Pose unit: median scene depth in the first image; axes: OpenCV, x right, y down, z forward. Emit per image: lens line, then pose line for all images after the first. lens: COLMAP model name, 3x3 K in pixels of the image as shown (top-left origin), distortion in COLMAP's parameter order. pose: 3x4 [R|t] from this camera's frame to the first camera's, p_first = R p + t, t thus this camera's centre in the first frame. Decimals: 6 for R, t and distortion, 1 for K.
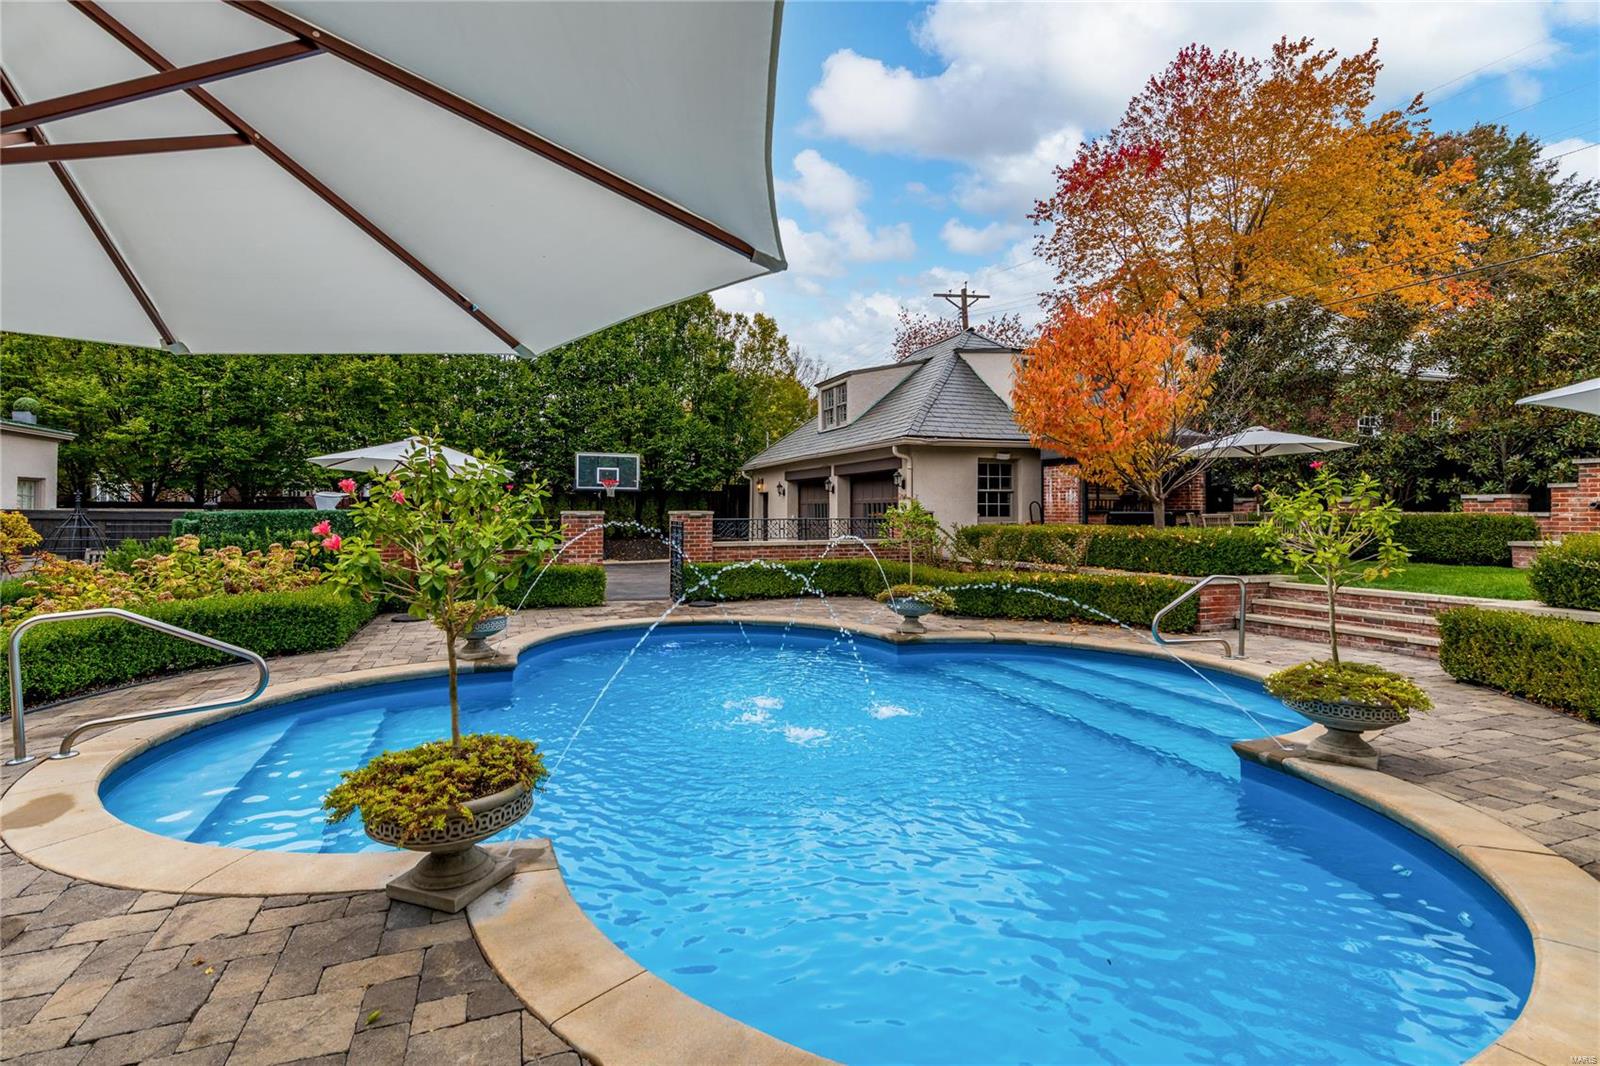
lens RADIAL K [[735.2, 0, 796.4], [0, 735.2, 499.2], [0, 0, 1]] dist [-0.000980, -0.000438]
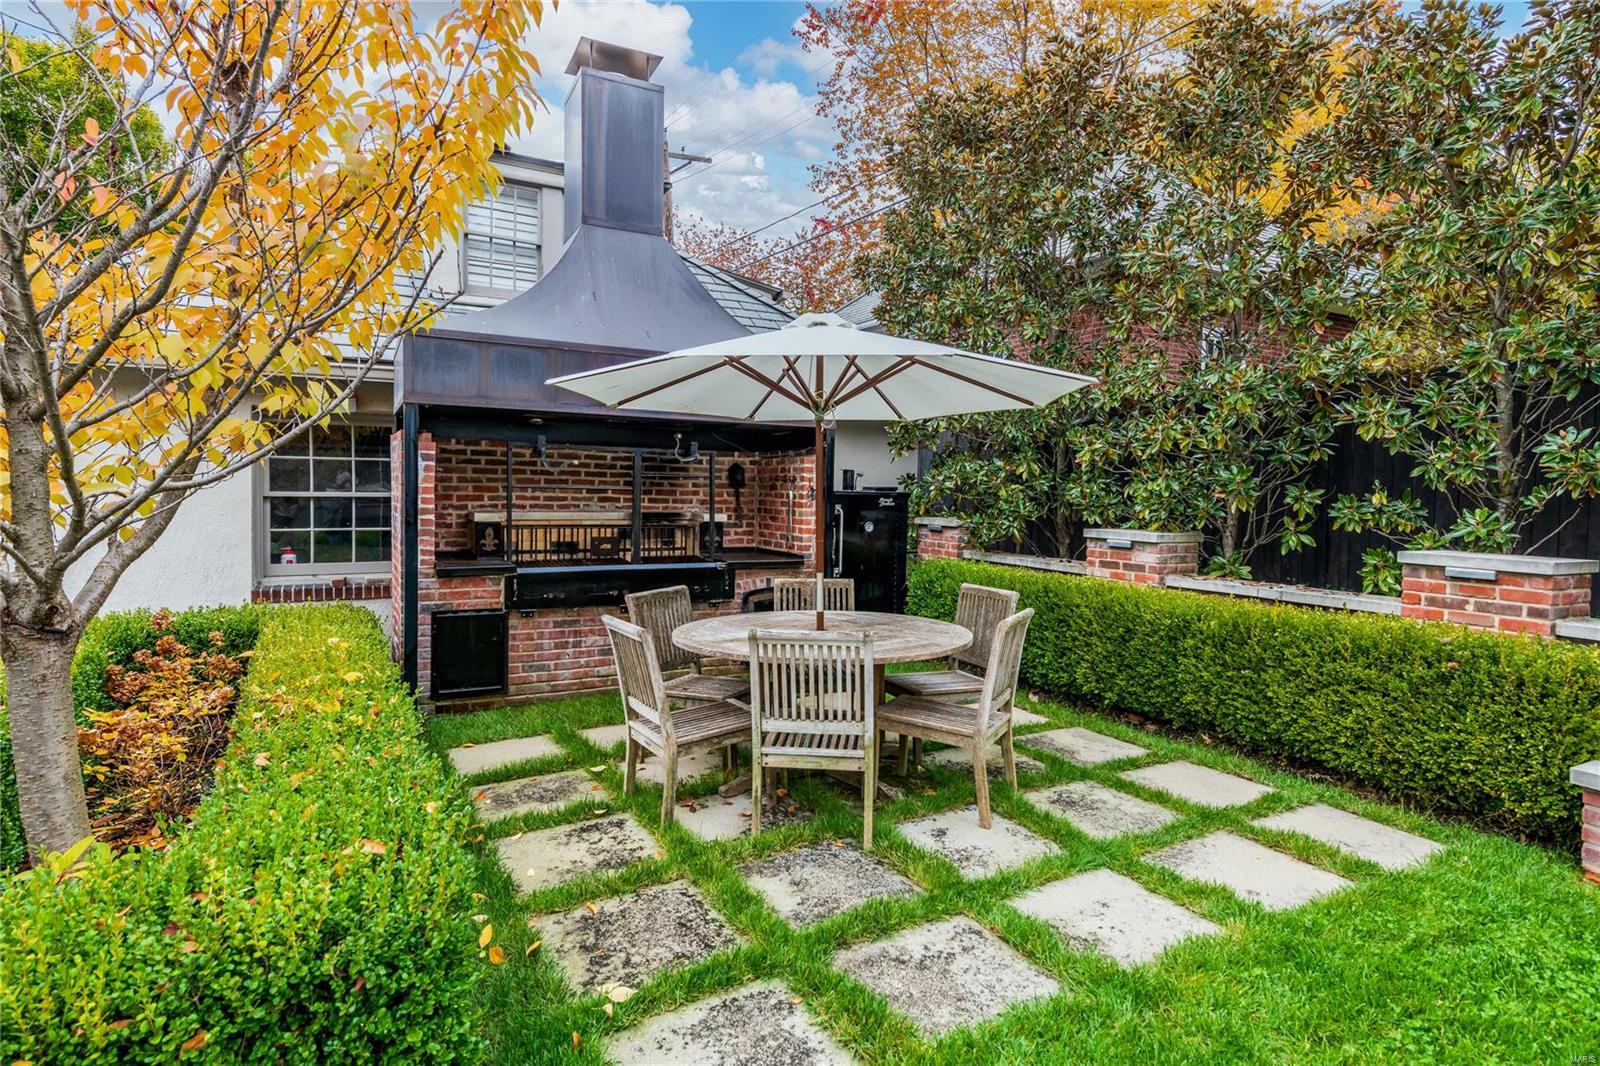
lens RADIAL K [[912.8, 0, 800.0], [0, 912.8, 533.0], [0, 0, 1]] dist [0.003581, 0.000969]
pose [[0.980375, 0.004100, 0.197098, 0.480470], [-0.016327, 0.998038, 0.060451, -0.028425], [-0.196464, -0.062482, 0.978518, 0.557098]]
